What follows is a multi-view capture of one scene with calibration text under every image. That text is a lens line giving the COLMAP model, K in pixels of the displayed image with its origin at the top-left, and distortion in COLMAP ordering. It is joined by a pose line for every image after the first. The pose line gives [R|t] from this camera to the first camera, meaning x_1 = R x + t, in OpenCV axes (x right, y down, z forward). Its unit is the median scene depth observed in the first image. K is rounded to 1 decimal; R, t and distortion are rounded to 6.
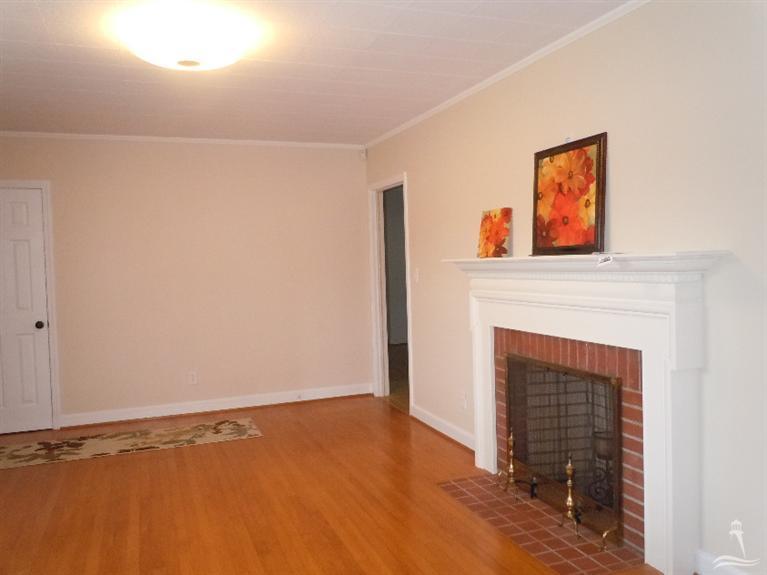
lens RADIAL K [[633.3, 0, 387.6], [0, 633.3, 284.7], [0, 0, 1]] dist [0.031442, -0.084312]
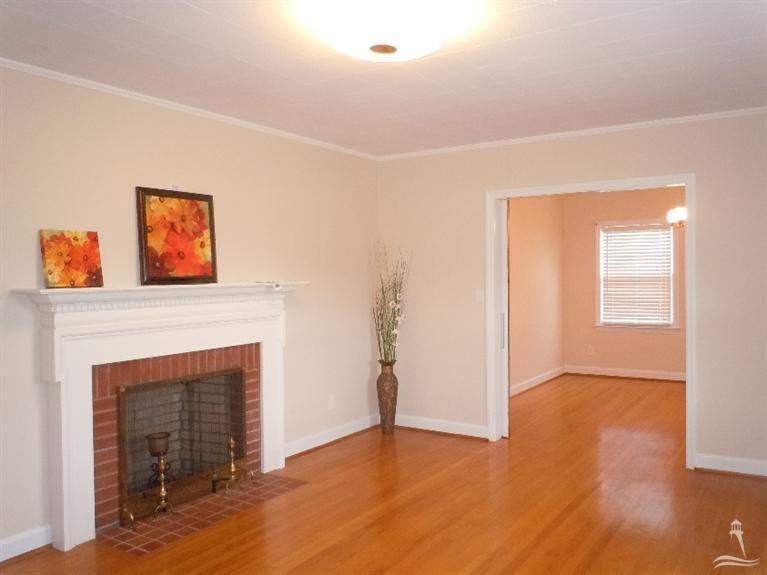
lens RADIAL K [[633.3, 0, 387.6], [0, 633.3, 284.7], [0, 0, 1]] dist [0.031442, -0.084312]
pose [[-0.584640, 0.019866, 0.811049, -0.917368], [0.058318, 0.998143, 0.017590, -0.043705], [-0.809194, 0.057583, -0.584713, 1.384474]]
